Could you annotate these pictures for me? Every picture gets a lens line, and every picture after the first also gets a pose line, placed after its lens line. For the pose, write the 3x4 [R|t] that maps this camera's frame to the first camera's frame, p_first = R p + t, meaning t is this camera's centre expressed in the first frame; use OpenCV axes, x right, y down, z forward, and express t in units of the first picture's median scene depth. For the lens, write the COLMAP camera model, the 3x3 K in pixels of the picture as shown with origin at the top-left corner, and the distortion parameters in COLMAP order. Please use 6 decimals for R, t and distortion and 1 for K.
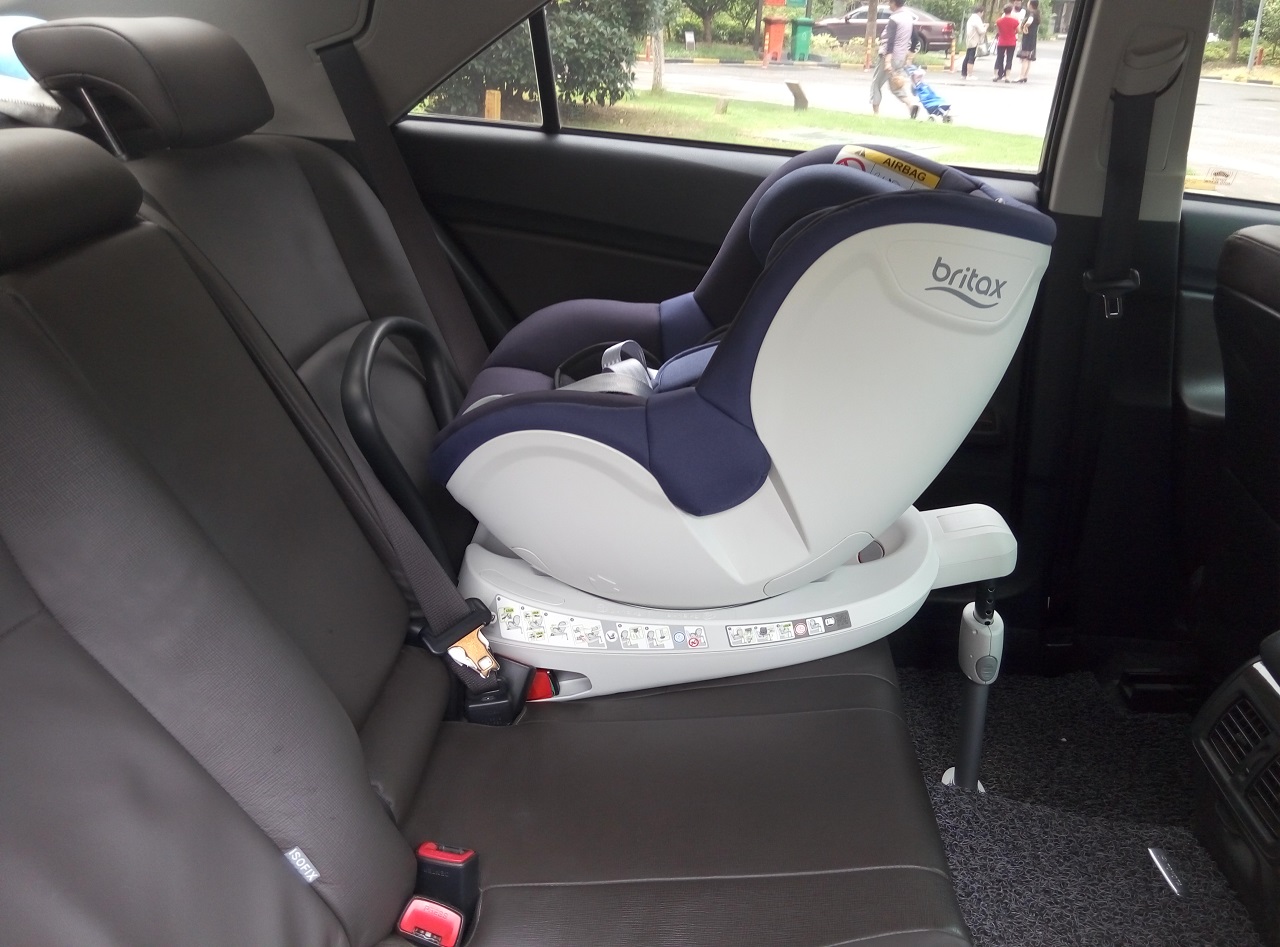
lens RADIAL K [[1046.5, 0, 640.0], [0, 1046.5, 473.5], [0, 0, 1]] dist [0.034192, 0.003930]
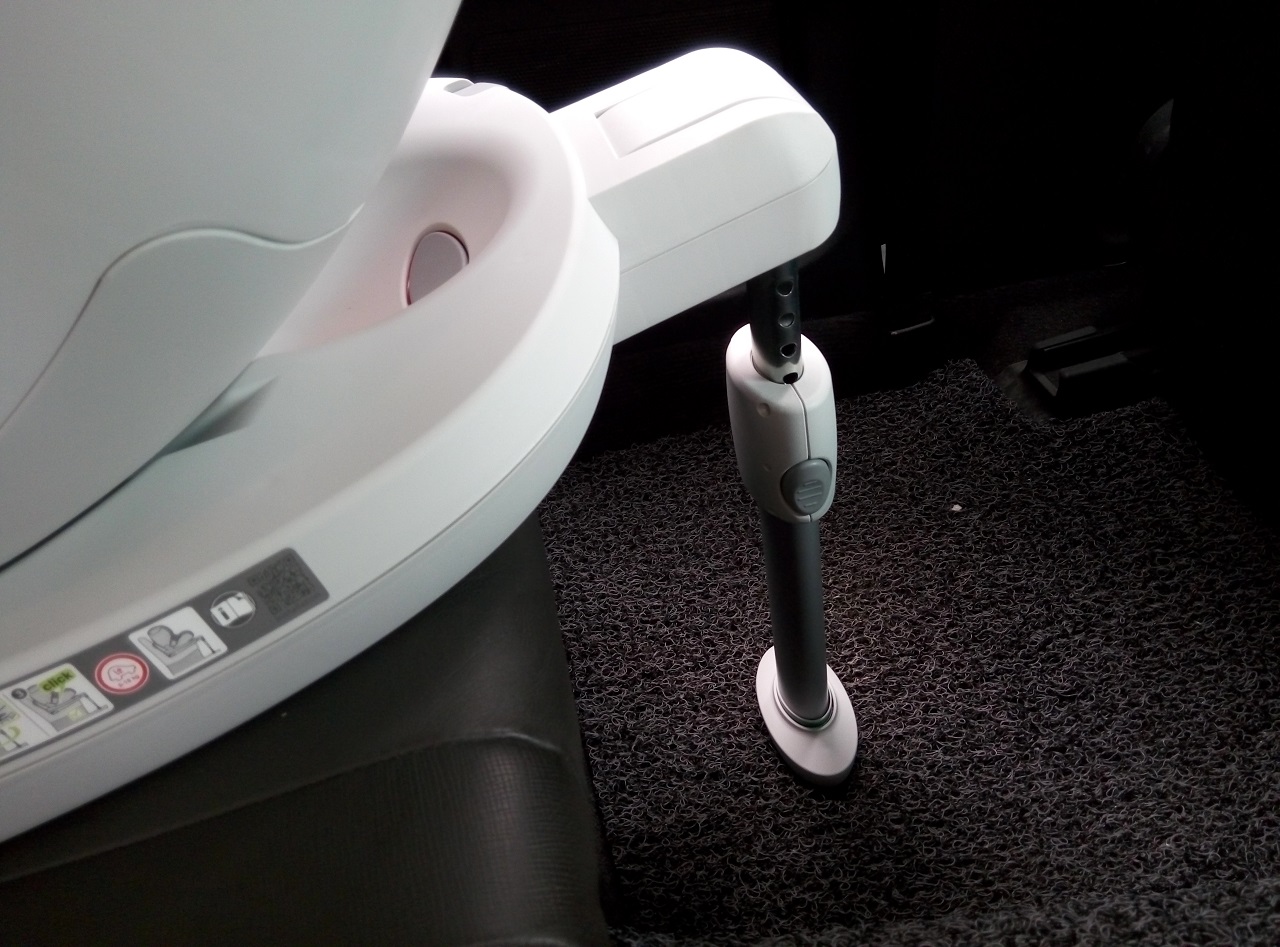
lens RADIAL K [[1046.5, 0, 640.0], [0, 1046.5, 473.5], [0, 0, 1]] dist [0.034192, 0.003930]
pose [[0.949414, -0.279498, 0.143155, 0.216198], [0.226454, 0.925197, 0.304514, 0.047970], [-0.217557, -0.256692, 0.941689, 0.650589]]
